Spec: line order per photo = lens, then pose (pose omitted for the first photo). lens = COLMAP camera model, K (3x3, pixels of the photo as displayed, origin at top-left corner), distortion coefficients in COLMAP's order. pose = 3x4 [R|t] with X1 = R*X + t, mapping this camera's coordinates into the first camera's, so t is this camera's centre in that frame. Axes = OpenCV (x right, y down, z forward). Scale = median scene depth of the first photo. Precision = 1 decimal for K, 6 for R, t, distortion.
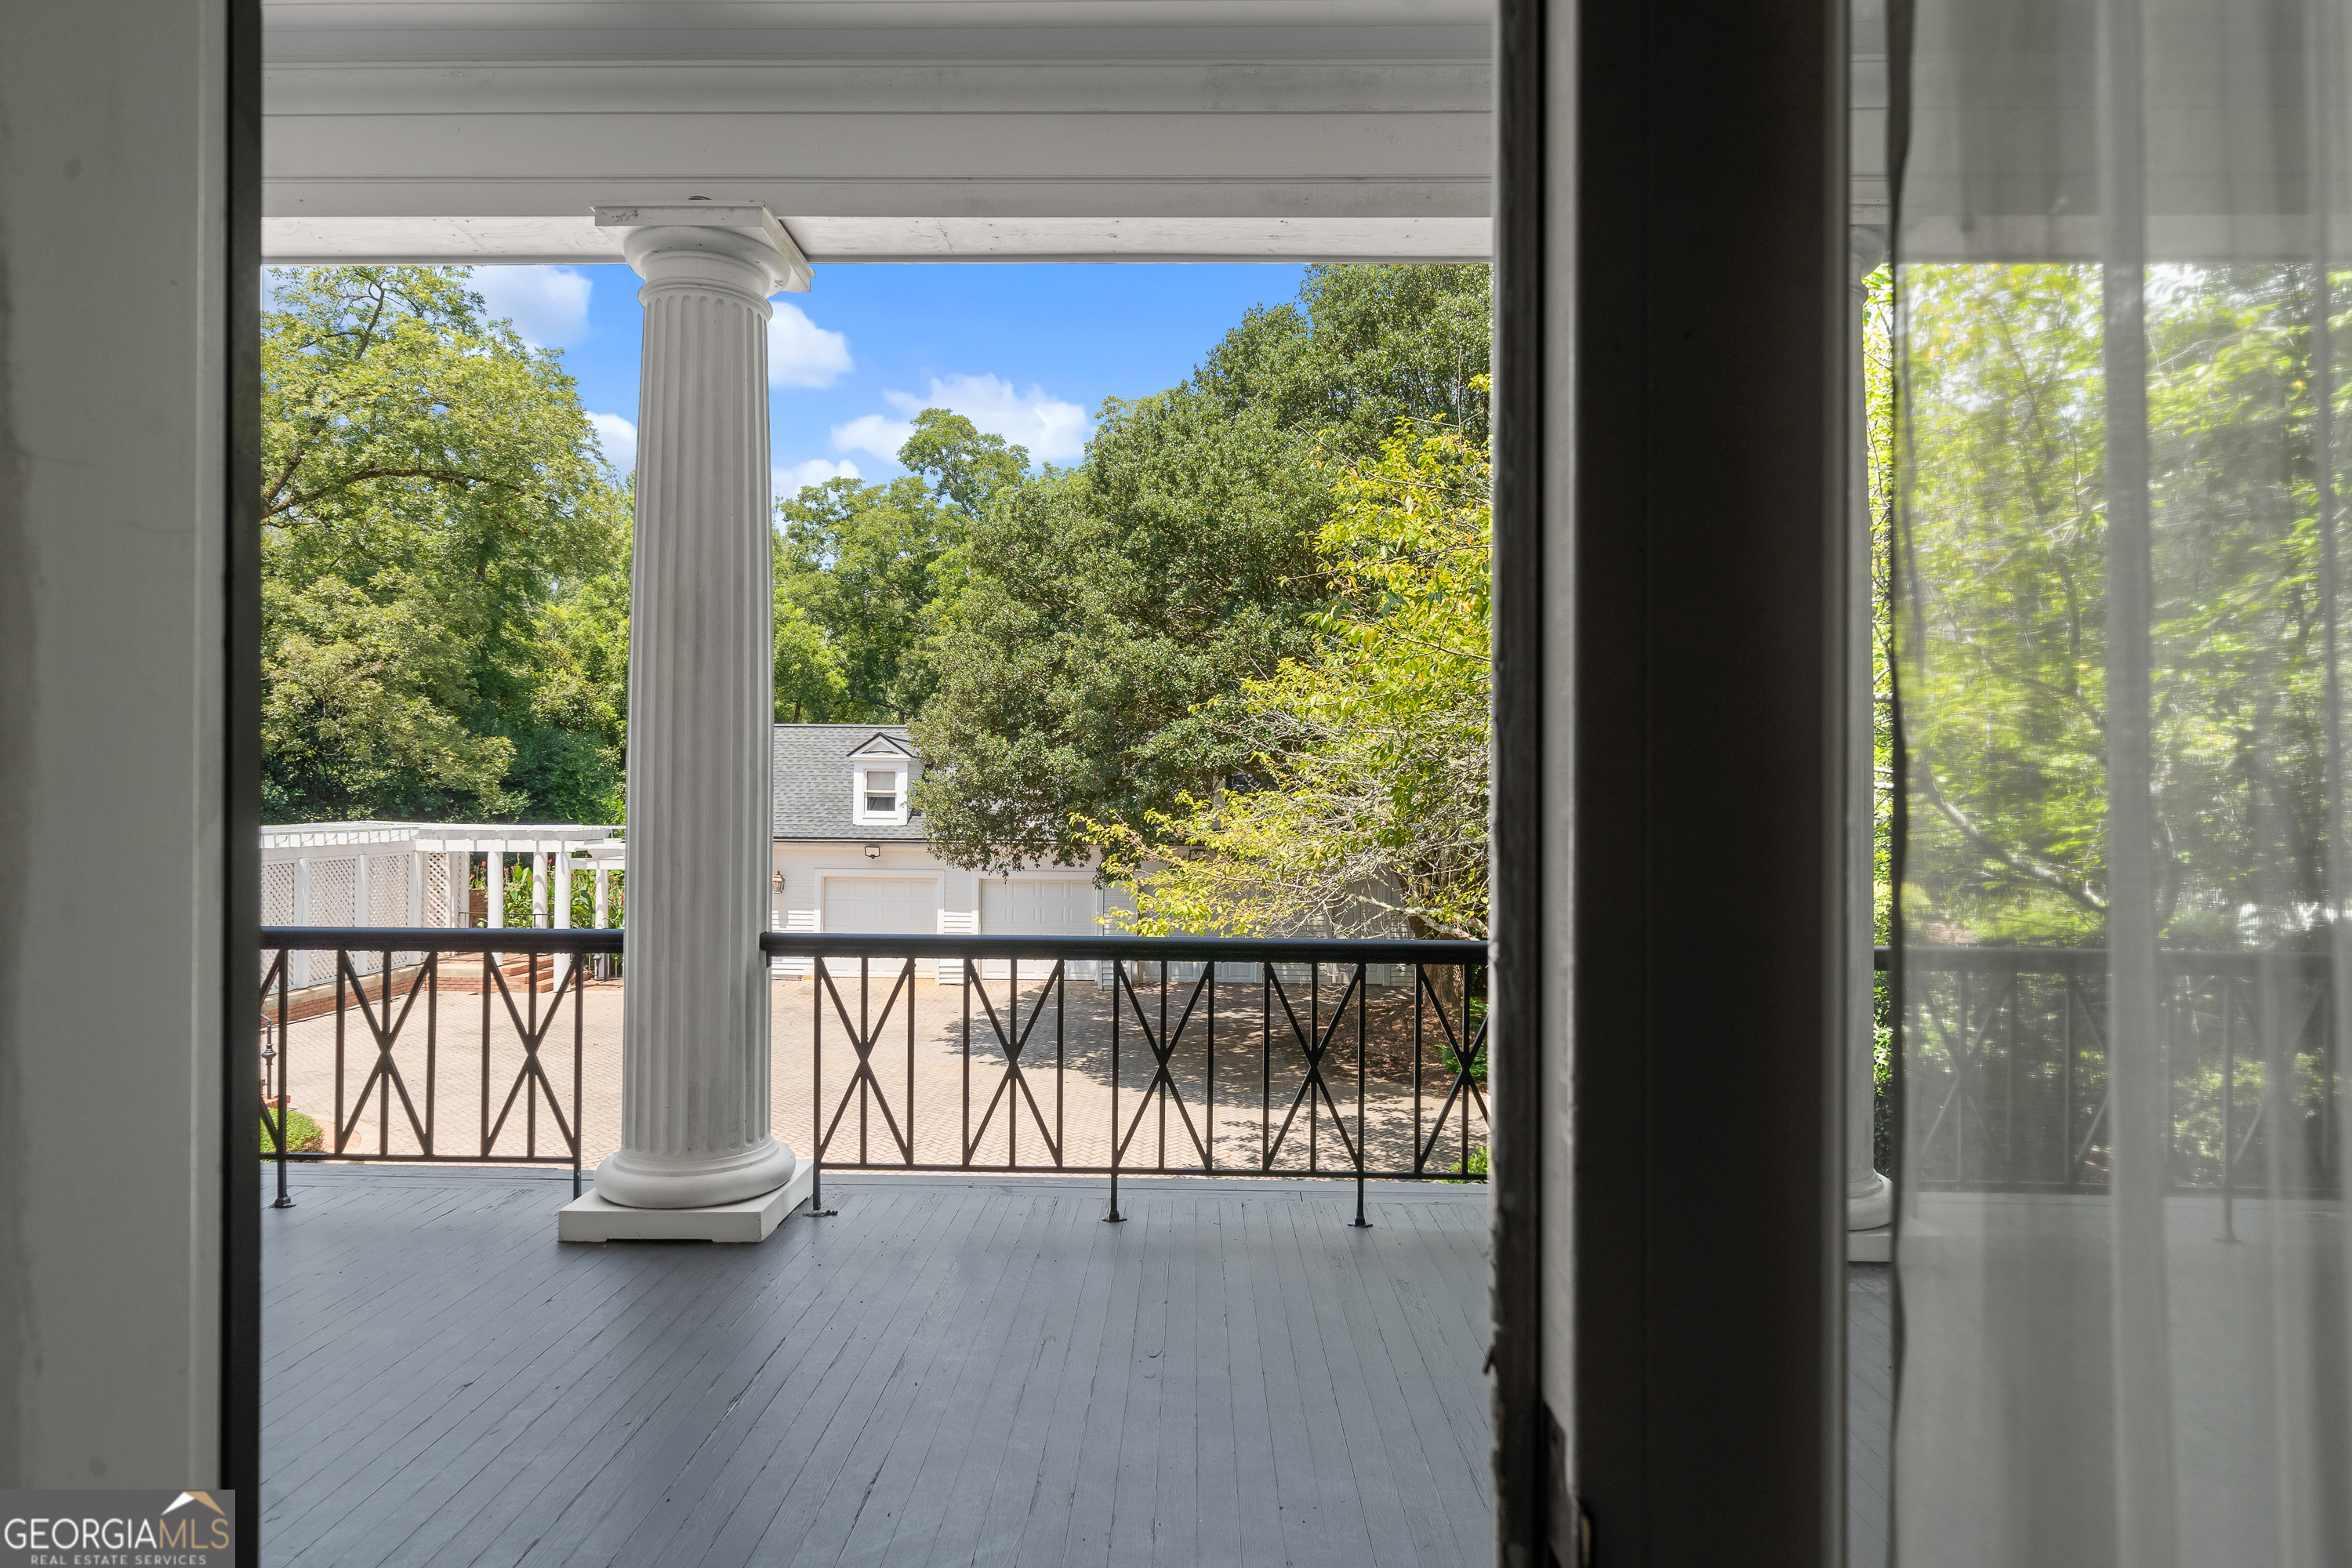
lens RADIAL K [[1405.6, 0, 1171.4], [0, 1405.6, 792.3], [0, 0, 1]] dist [0.002975, -0.000400]
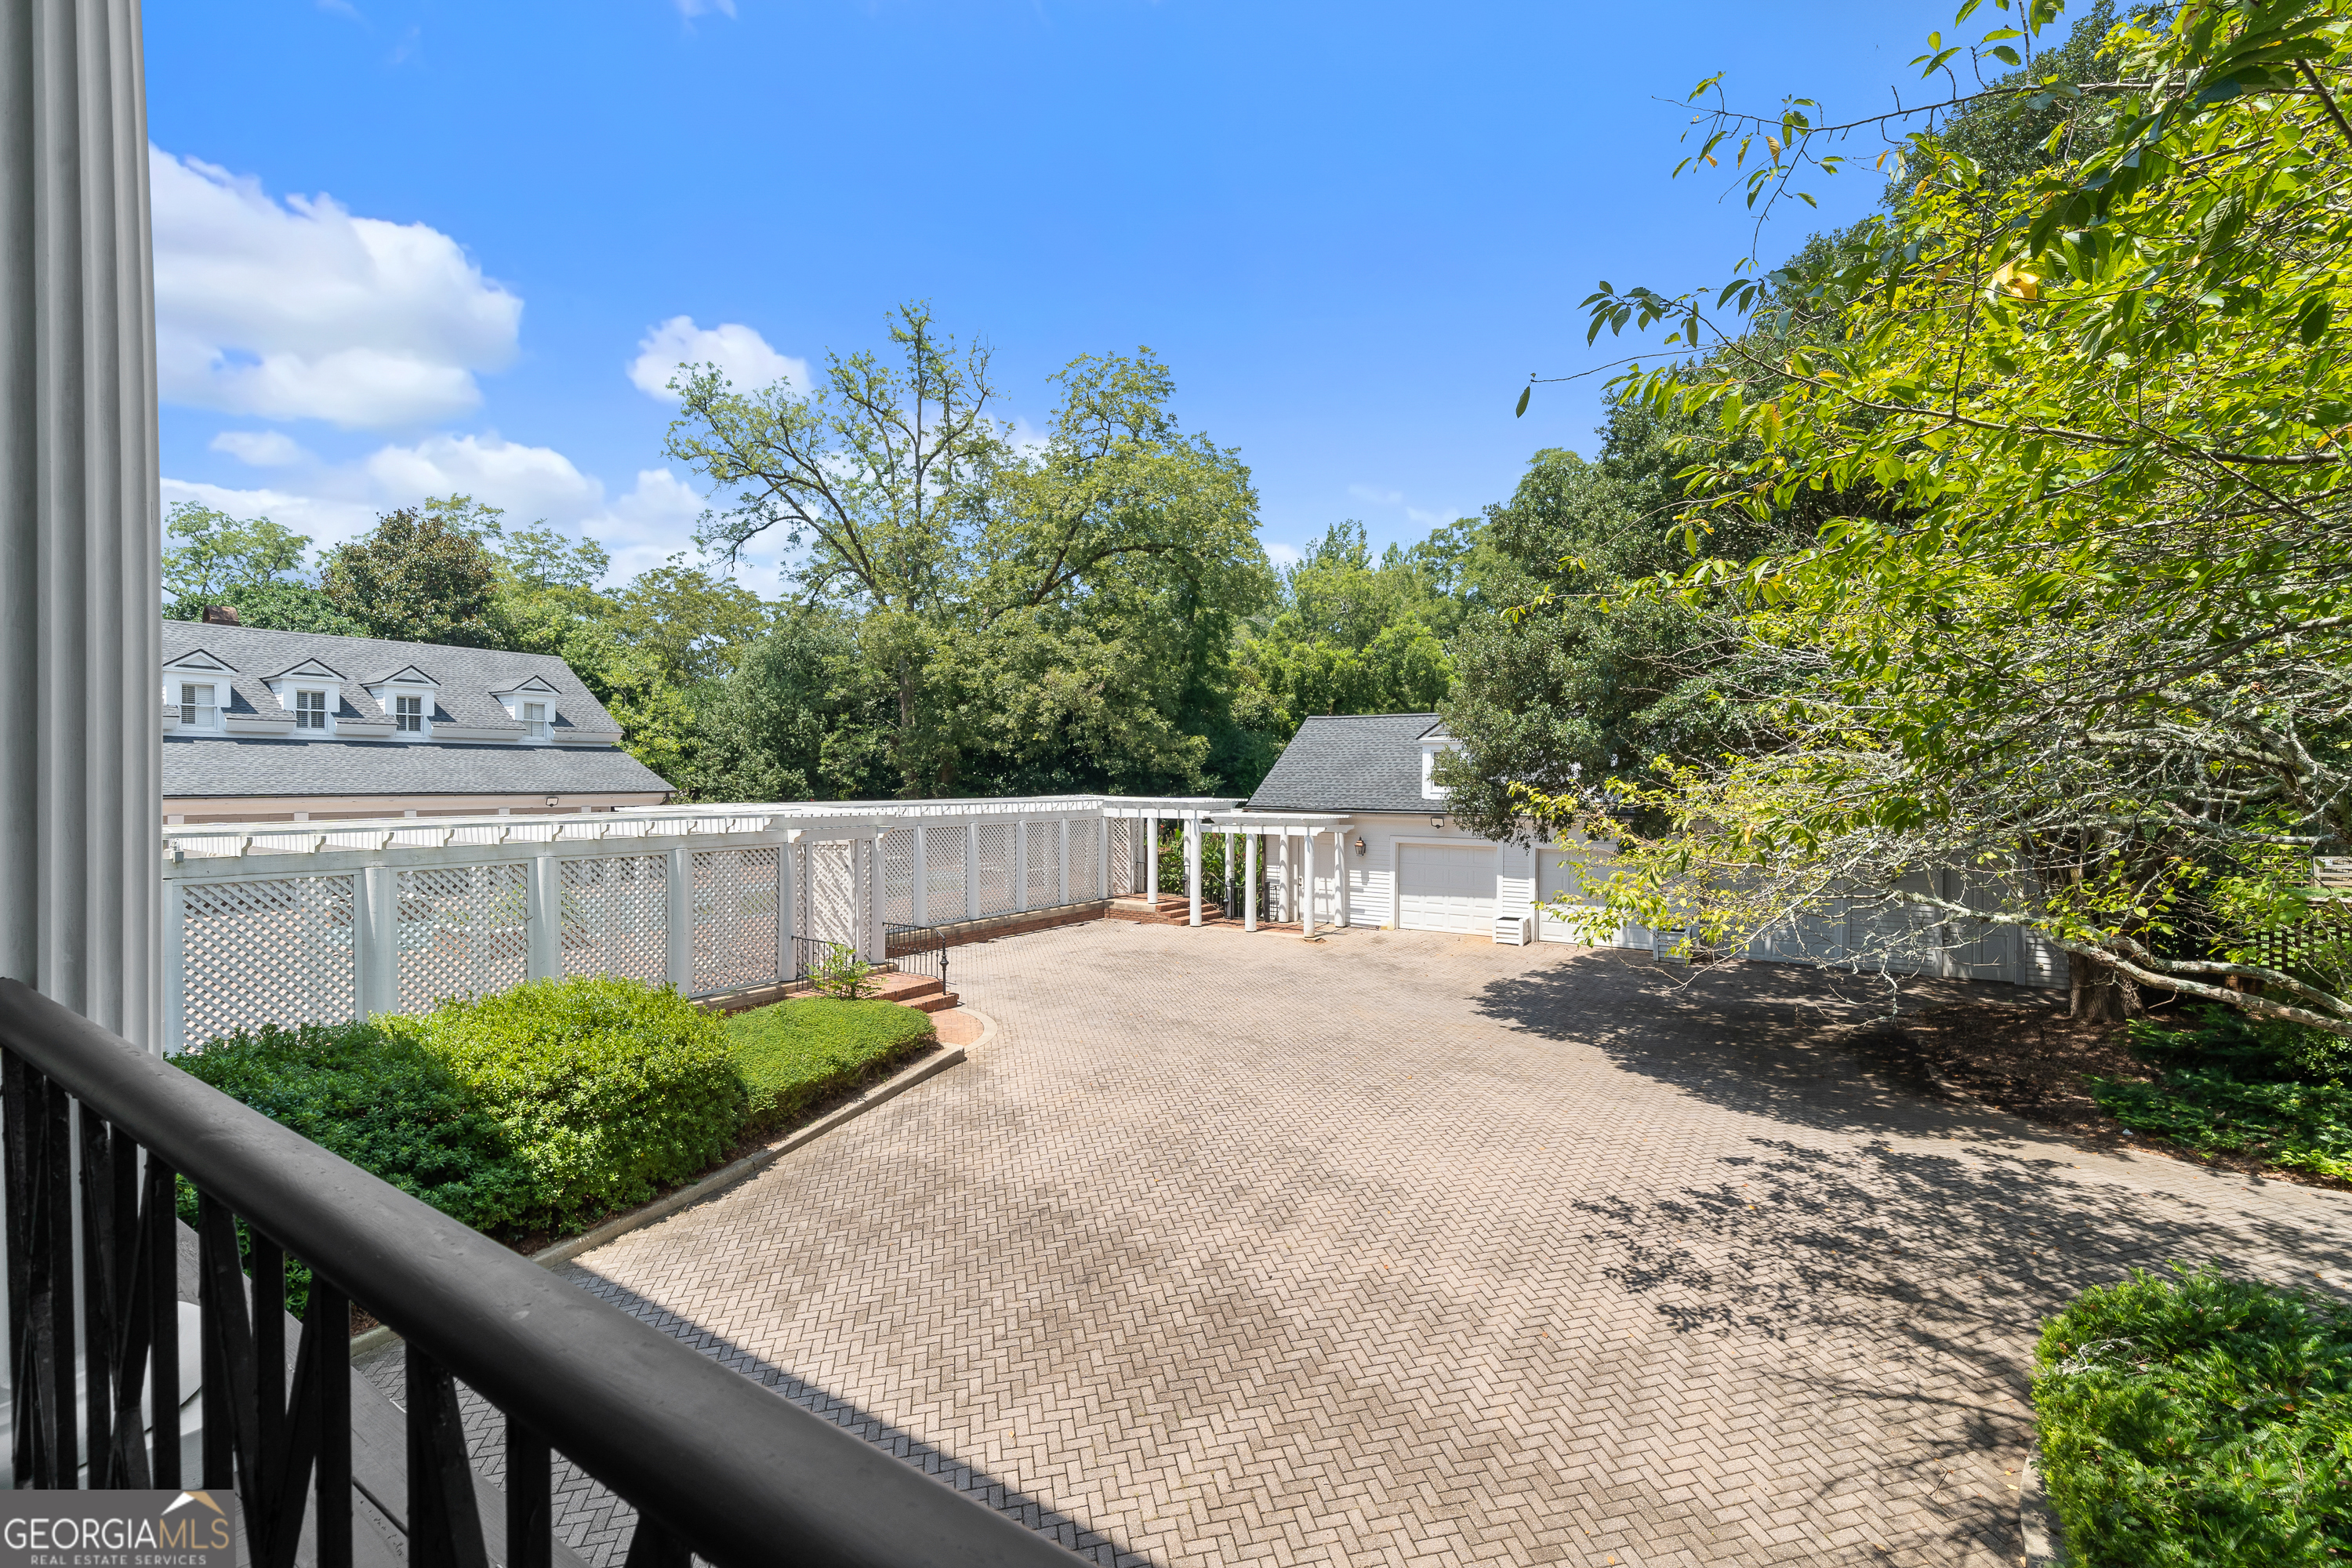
lens RADIAL K [[1012.1, 0, 1174.6], [0, 1012.1, 788.5], [0, 0, 1]] dist [-0.001176, 0.000256]
pose [[0.840057, -0.001681, -0.542495, 0.133708], [0.006766, 0.999950, 0.007378, 0.017895], [0.542456, -0.009868, 0.840027, 0.483821]]
